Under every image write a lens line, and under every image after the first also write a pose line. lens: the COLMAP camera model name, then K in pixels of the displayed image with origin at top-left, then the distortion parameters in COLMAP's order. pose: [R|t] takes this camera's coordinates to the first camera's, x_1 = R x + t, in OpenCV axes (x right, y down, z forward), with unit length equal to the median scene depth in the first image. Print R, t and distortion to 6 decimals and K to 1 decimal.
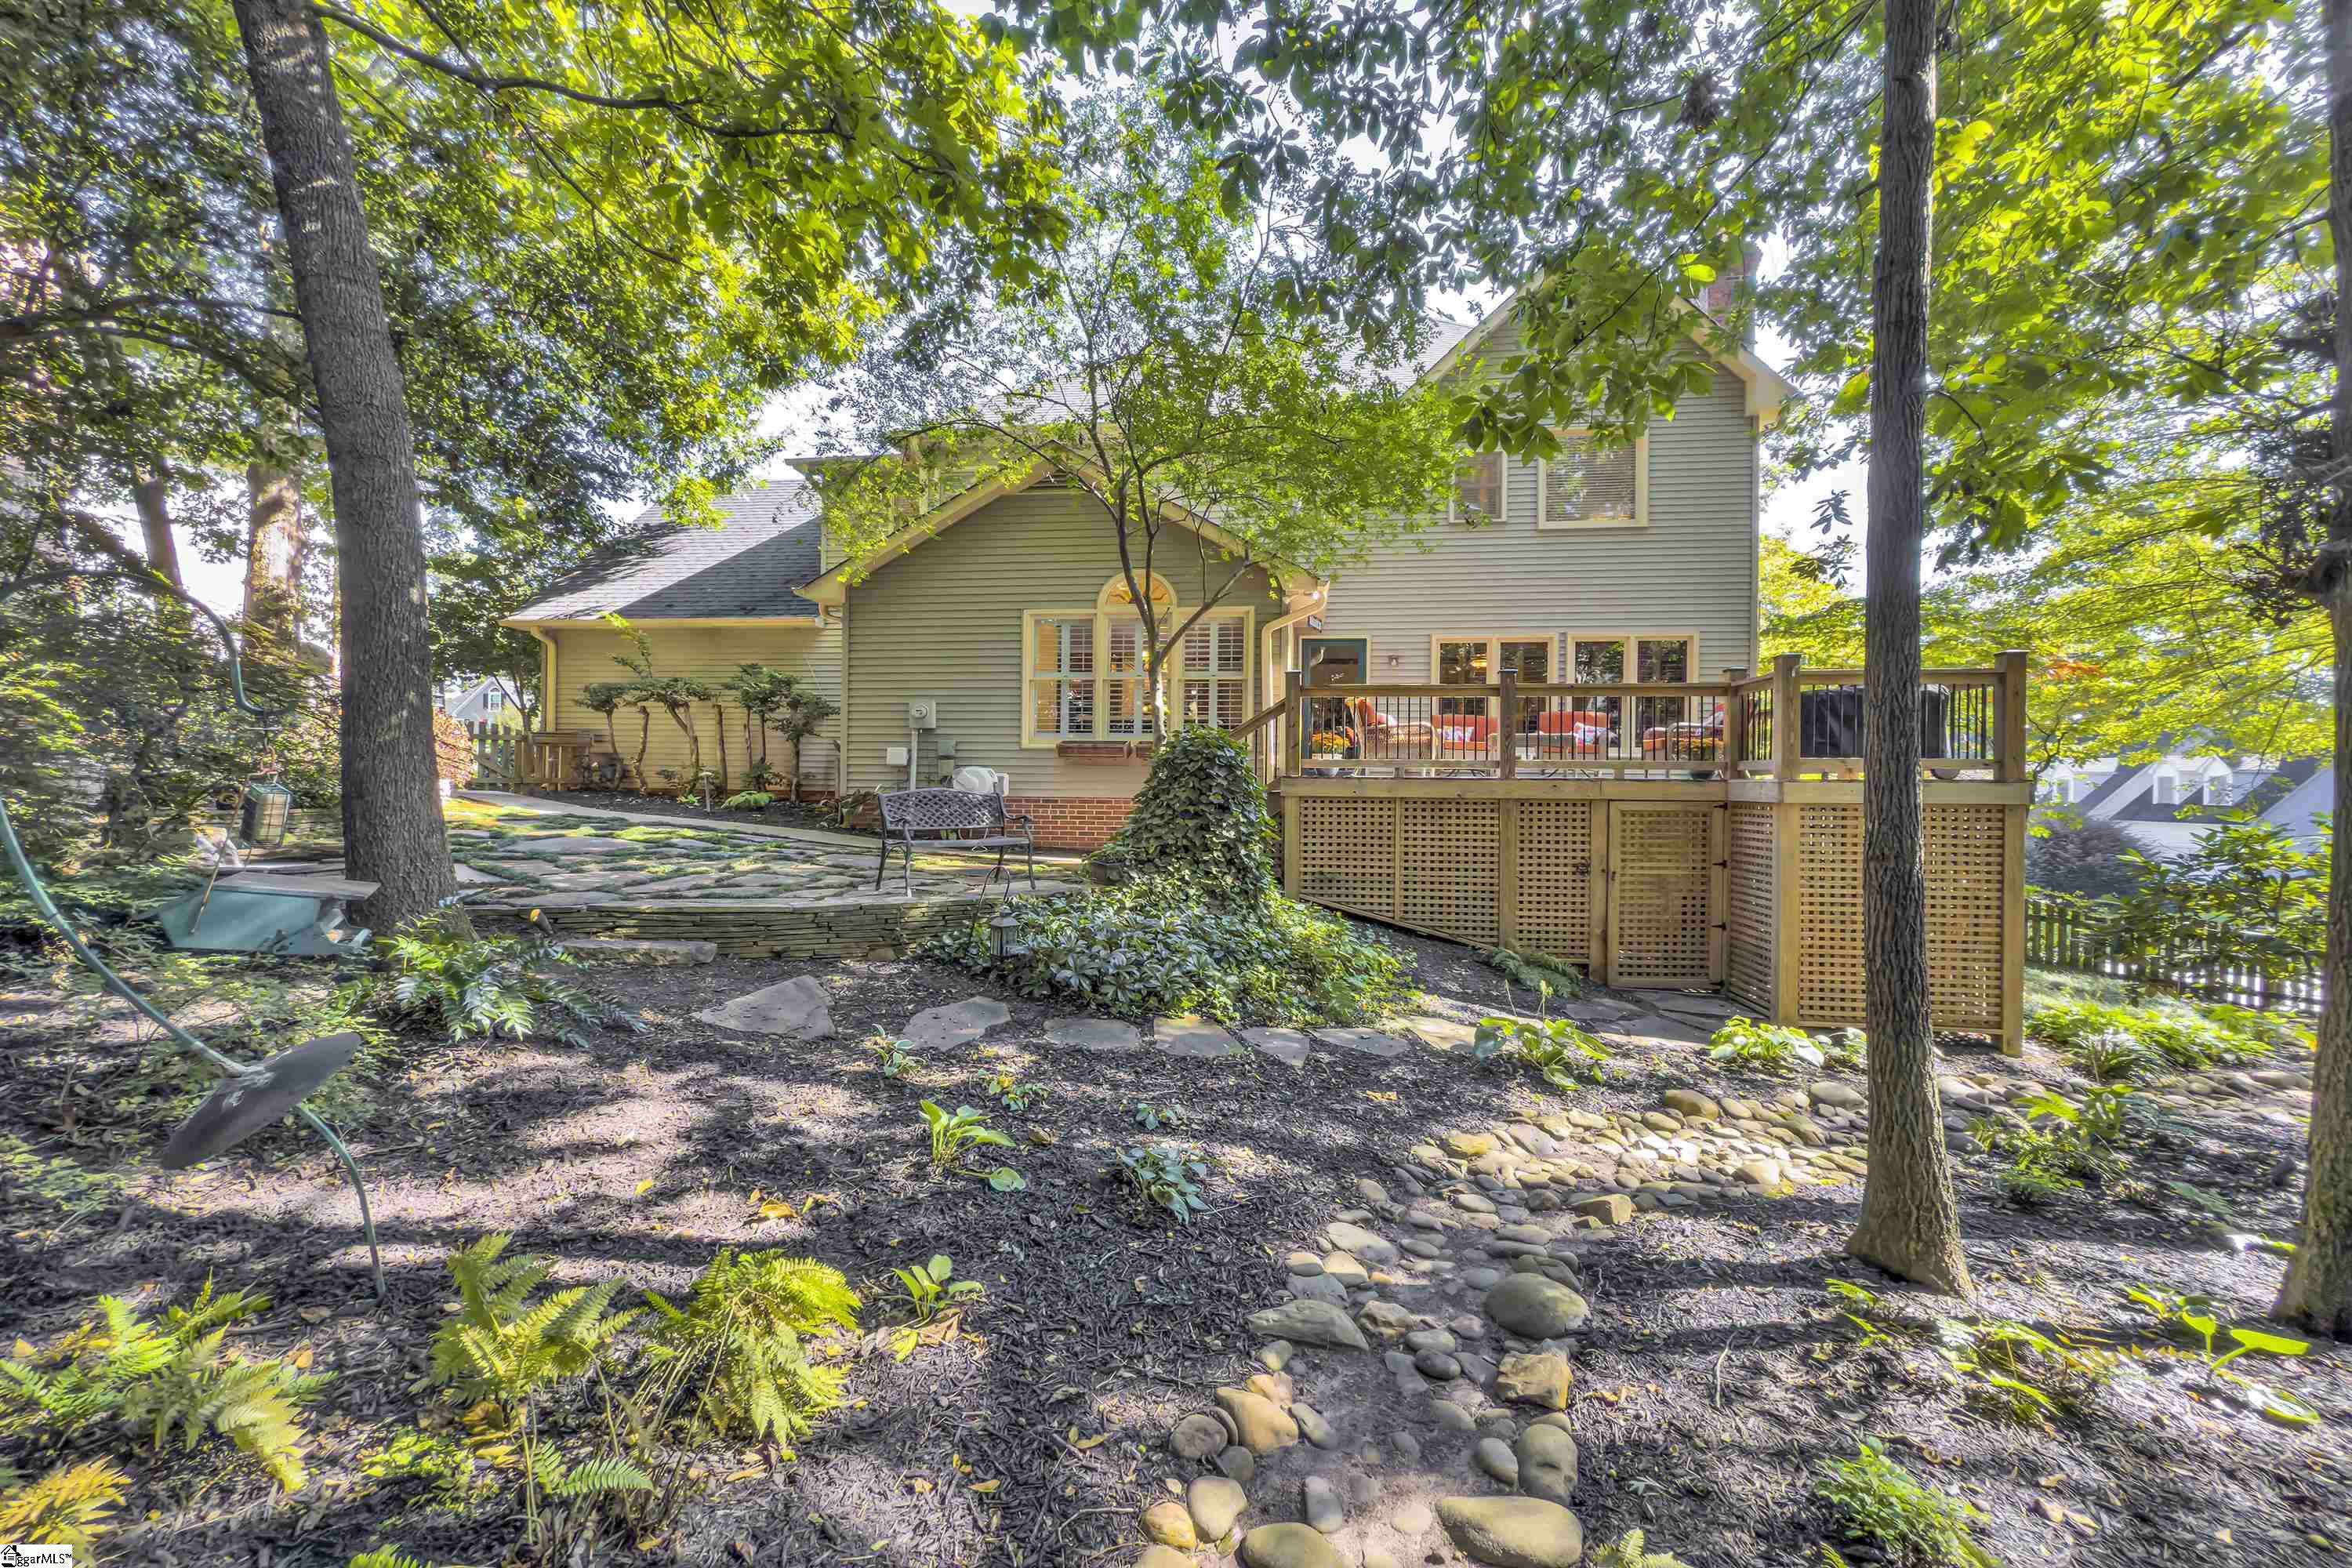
lens RADIAL K [[928.4, 0, 1181.3], [0, 928.4, 779.9], [0, 0, 1]] dist [-0.000131, -0.000273]
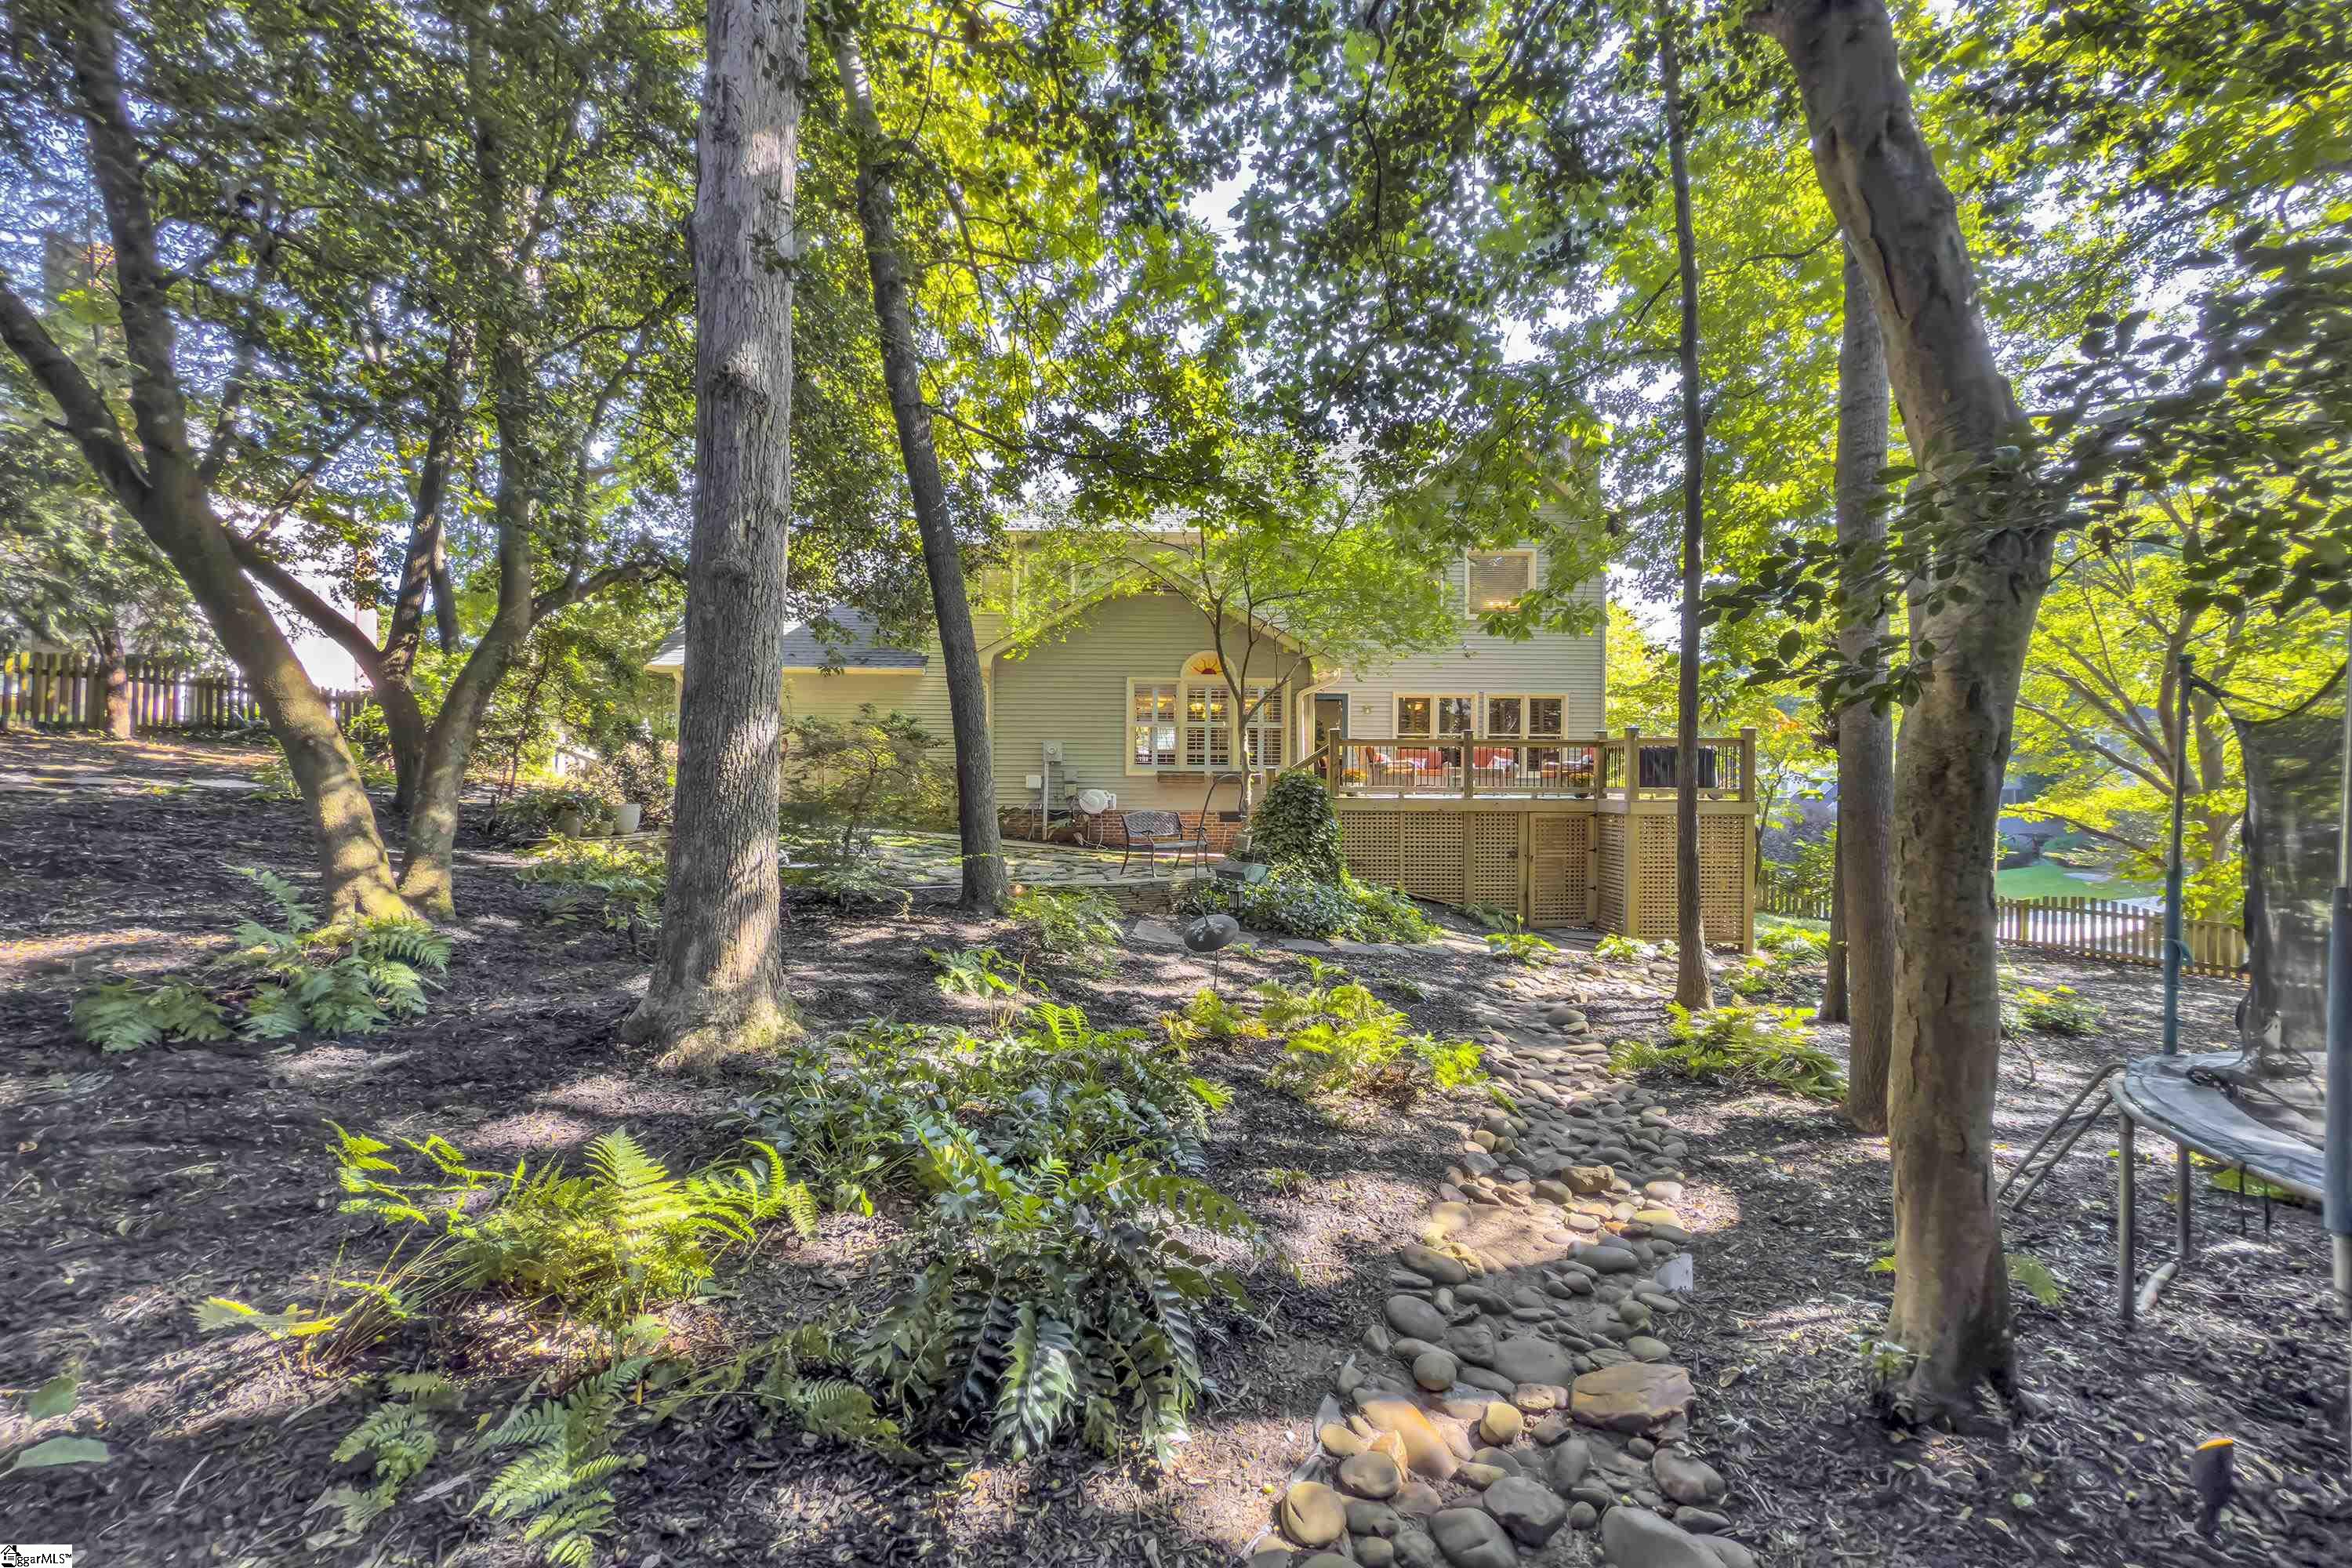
lens RADIAL K [[928.4, 0, 1181.3], [0, 928.4, 779.9], [0, 0, 1]] dist [-0.000131, -0.000273]
pose [[0.988117, -0.003329, 0.153671, -0.294504], [0.002603, 0.999984, 0.004924, -0.033346], [-0.153685, -0.004466, 0.988110, -0.384815]]
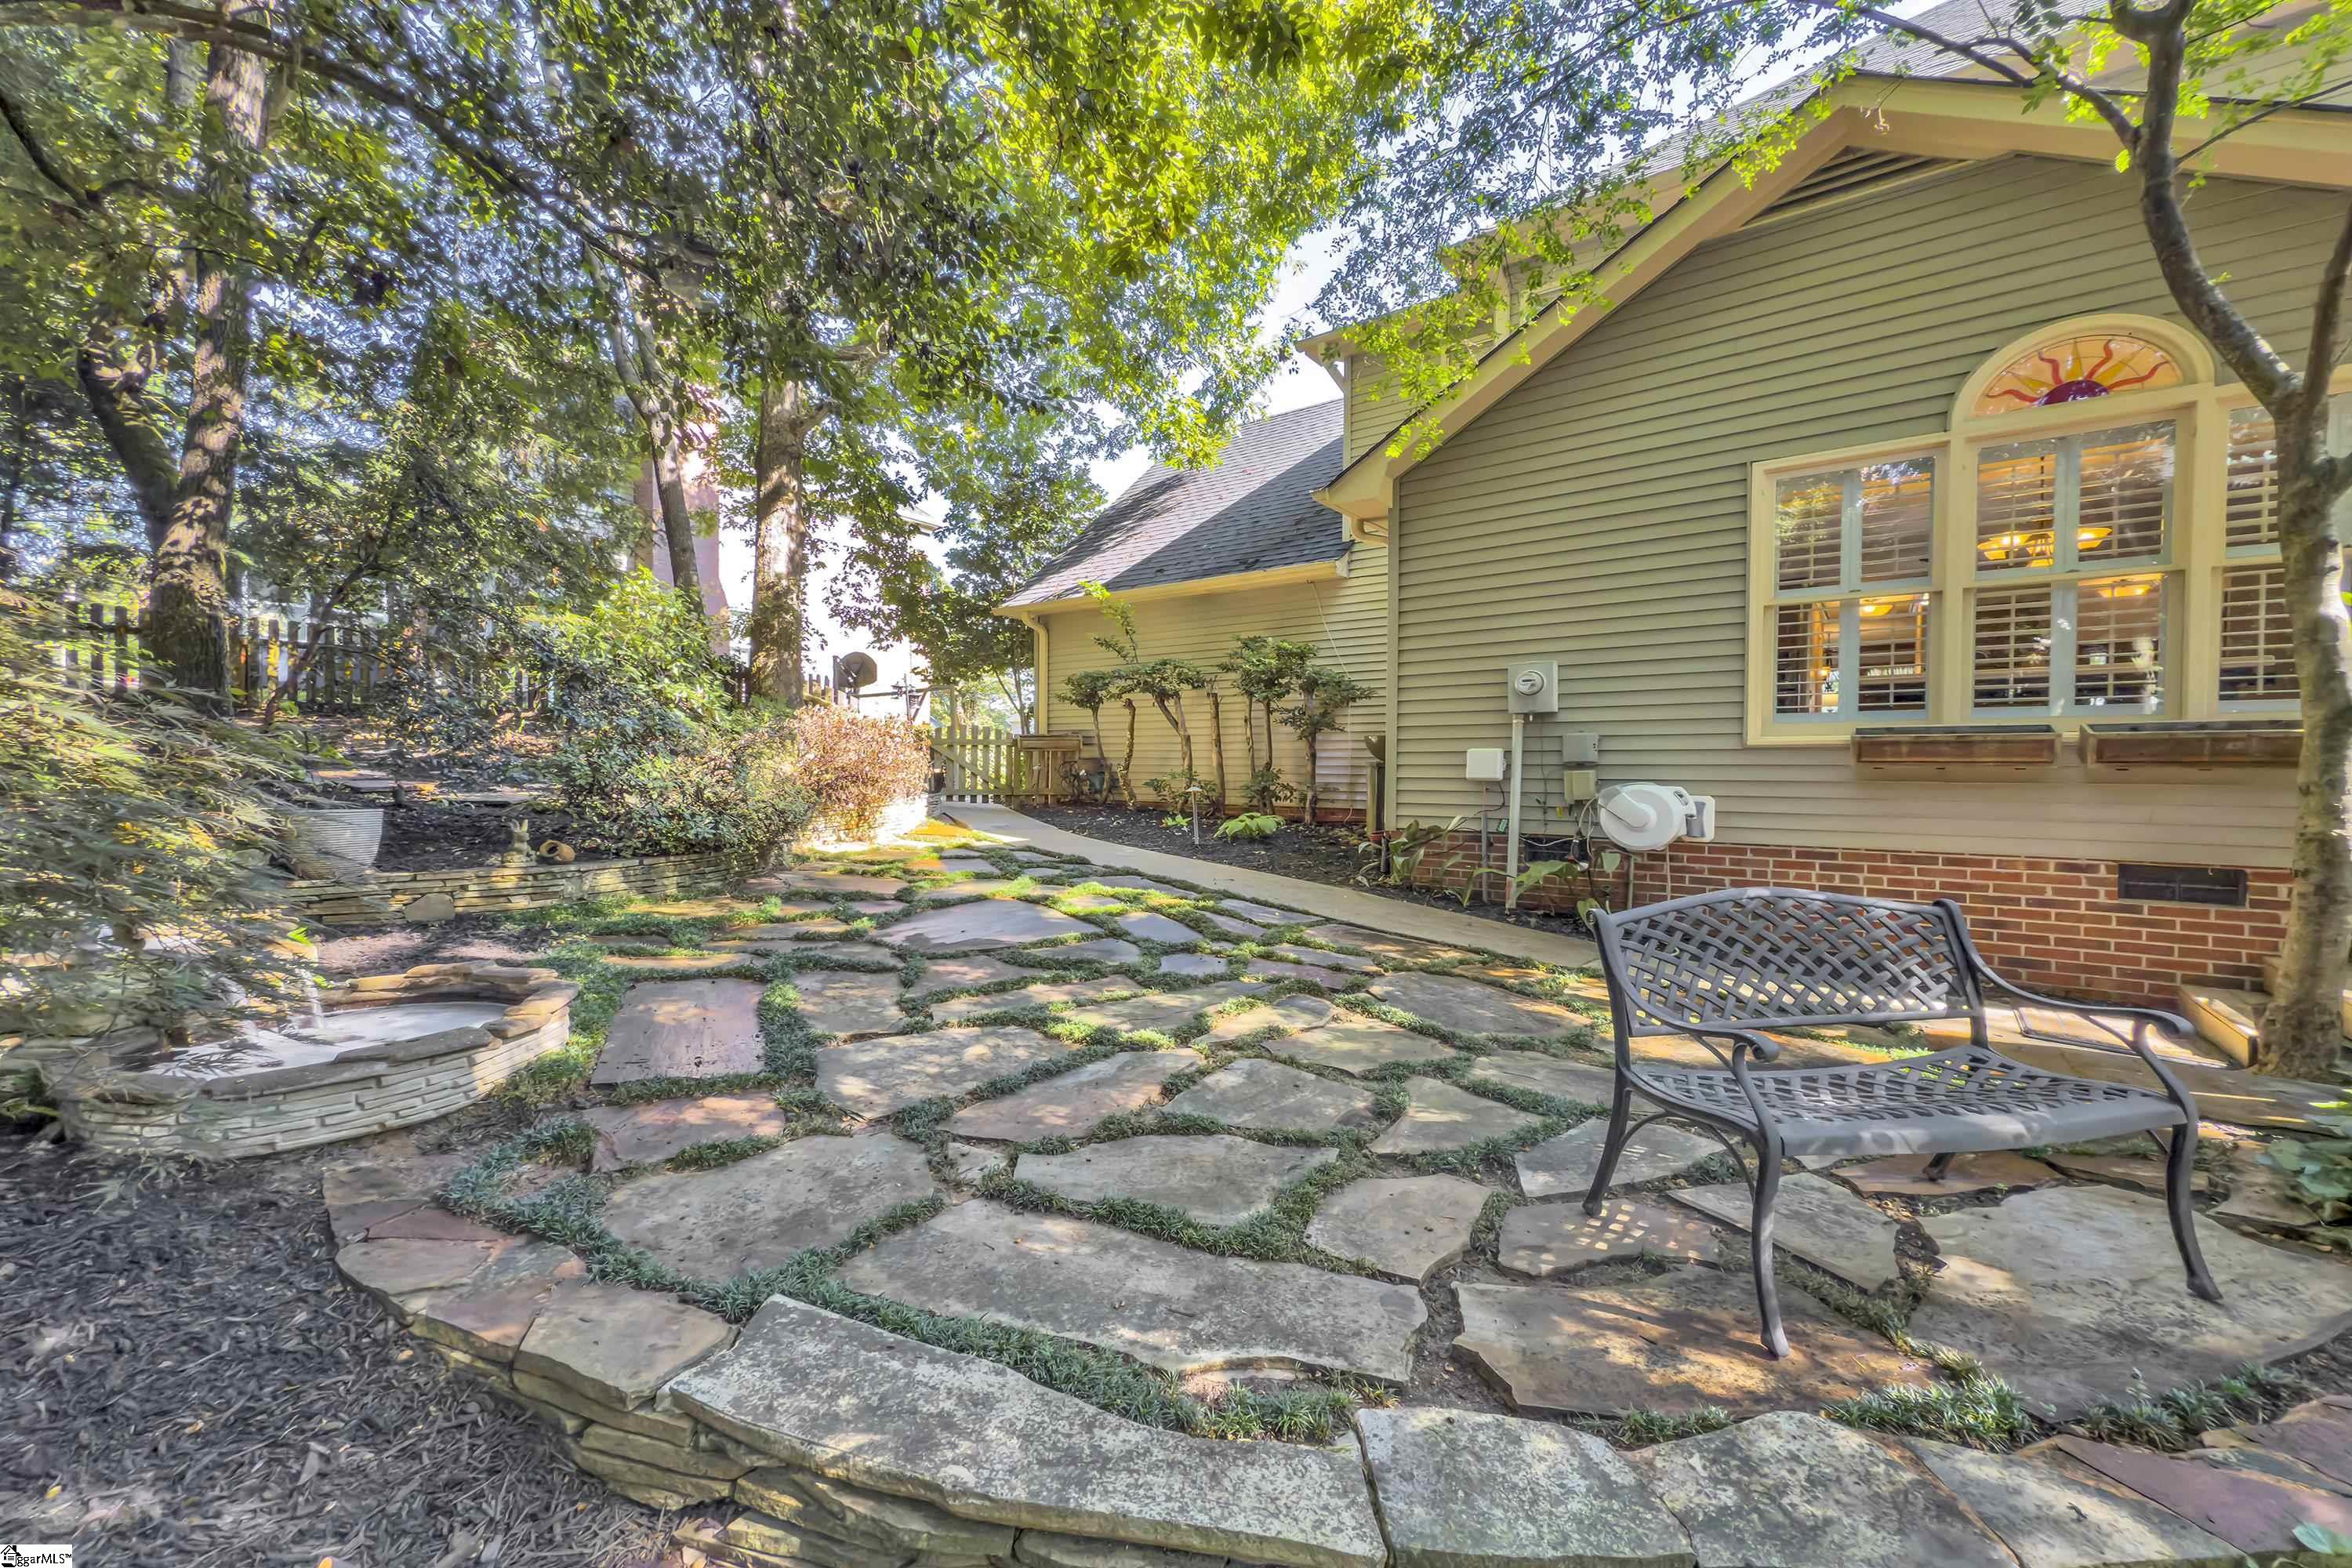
lens RADIAL K [[928.4, 0, 1181.3], [0, 928.4, 779.9], [0, 0, 1]] dist [-0.000131, -0.000273]
pose [[0.868334, -0.000102, -0.495979, -0.182045], [0.005074, 0.999949, 0.008677, -0.020982], [0.495953, -0.010051, 0.868291, 0.407435]]
